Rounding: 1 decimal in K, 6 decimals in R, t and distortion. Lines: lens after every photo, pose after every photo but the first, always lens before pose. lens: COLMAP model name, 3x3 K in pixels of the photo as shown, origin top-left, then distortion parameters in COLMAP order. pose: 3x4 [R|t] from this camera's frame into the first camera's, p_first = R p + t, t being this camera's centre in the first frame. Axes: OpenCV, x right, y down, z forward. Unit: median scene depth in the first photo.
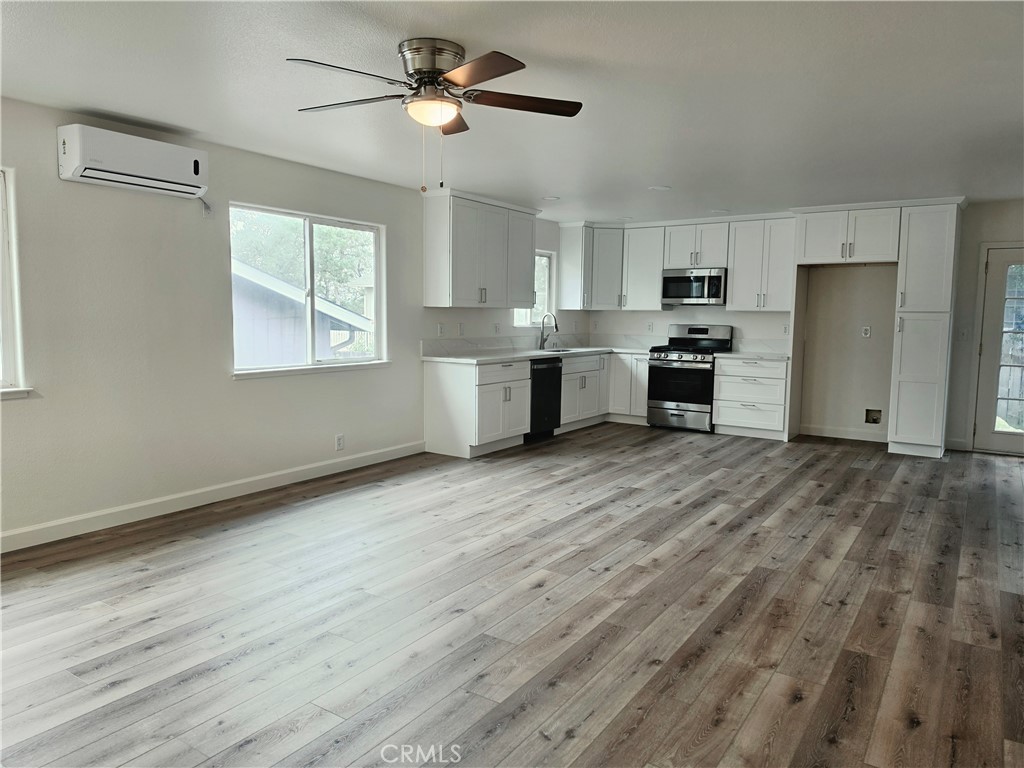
lens RADIAL K [[708.1, 0, 503.3], [0, 708.1, 385.5], [0, 0, 1]] dist [0.013800, -0.016616]
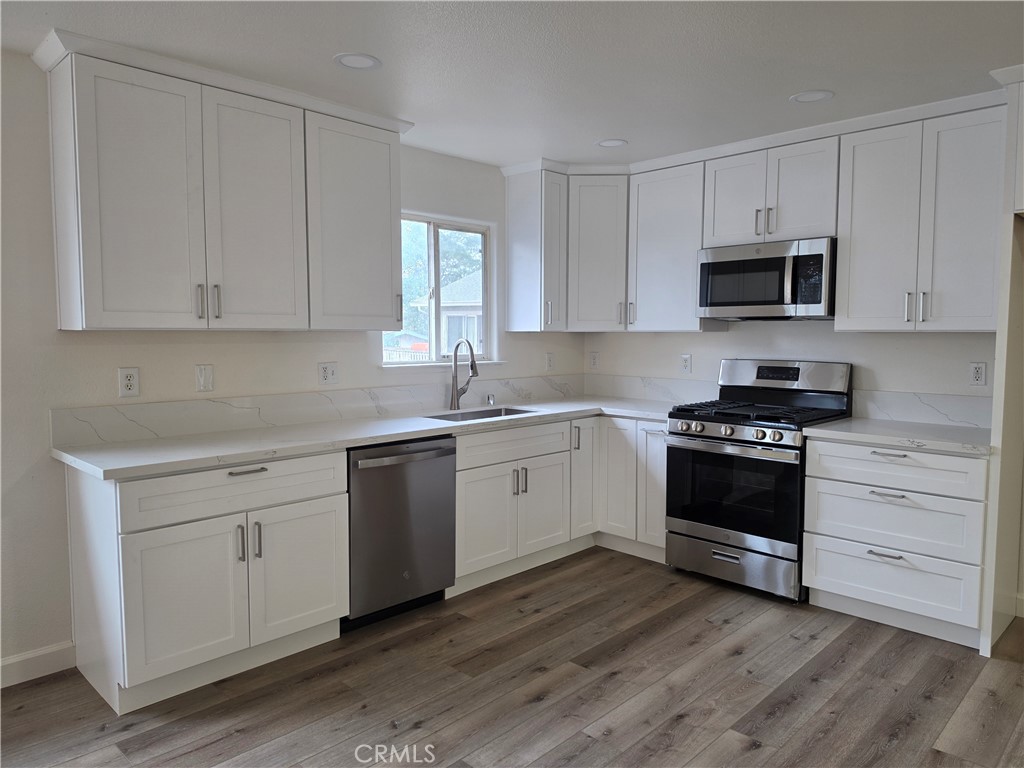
lens RADIAL K [[708.1, 0, 520.7], [0, 708.1, 378.4], [0, 0, 1]] dist [0.013800, -0.016616]
pose [[0.986624, 0.001732, -0.163005, 0.185118], [-0.007996, 0.999254, -0.037780, -0.055001], [0.162818, 0.038578, 0.985902, 0.506985]]
